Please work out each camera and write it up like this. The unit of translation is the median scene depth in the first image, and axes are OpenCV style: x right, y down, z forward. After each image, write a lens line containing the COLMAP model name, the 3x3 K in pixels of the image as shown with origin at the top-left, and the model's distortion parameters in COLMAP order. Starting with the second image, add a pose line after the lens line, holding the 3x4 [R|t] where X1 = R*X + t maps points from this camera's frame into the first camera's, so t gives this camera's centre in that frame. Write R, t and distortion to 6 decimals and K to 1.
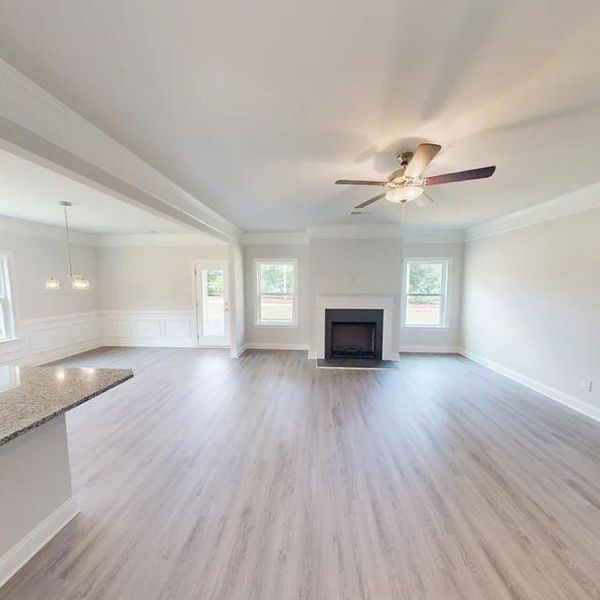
lens RADIAL K [[219.7, 0, 300.0], [0, 219.7, 300.0], [0, 0, 1]] dist [0.001560, 0.000076]
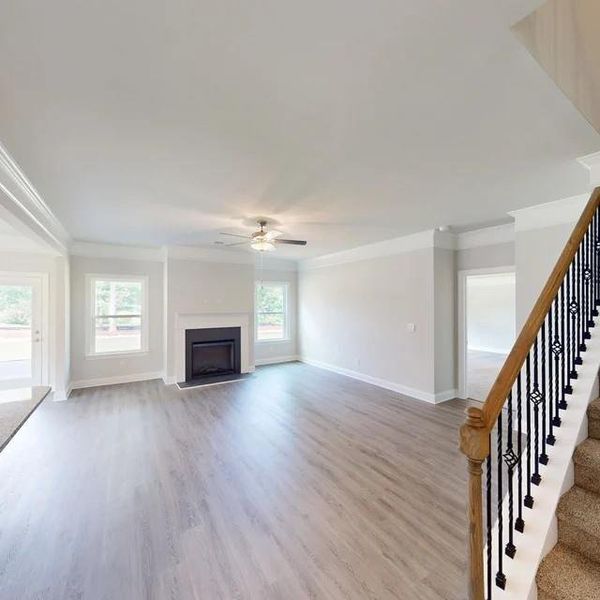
lens RADIAL K [[280.8, 0, 300.0], [0, 280.8, 300.0], [0, 0, 1]] dist [0.000467, 0.000041]
pose [[0.804282, 0.004519, 0.594231, -0.216317], [0.048210, 0.996179, -0.072827, 0.024703], [-0.592289, 0.087221, 0.800990, -0.315268]]
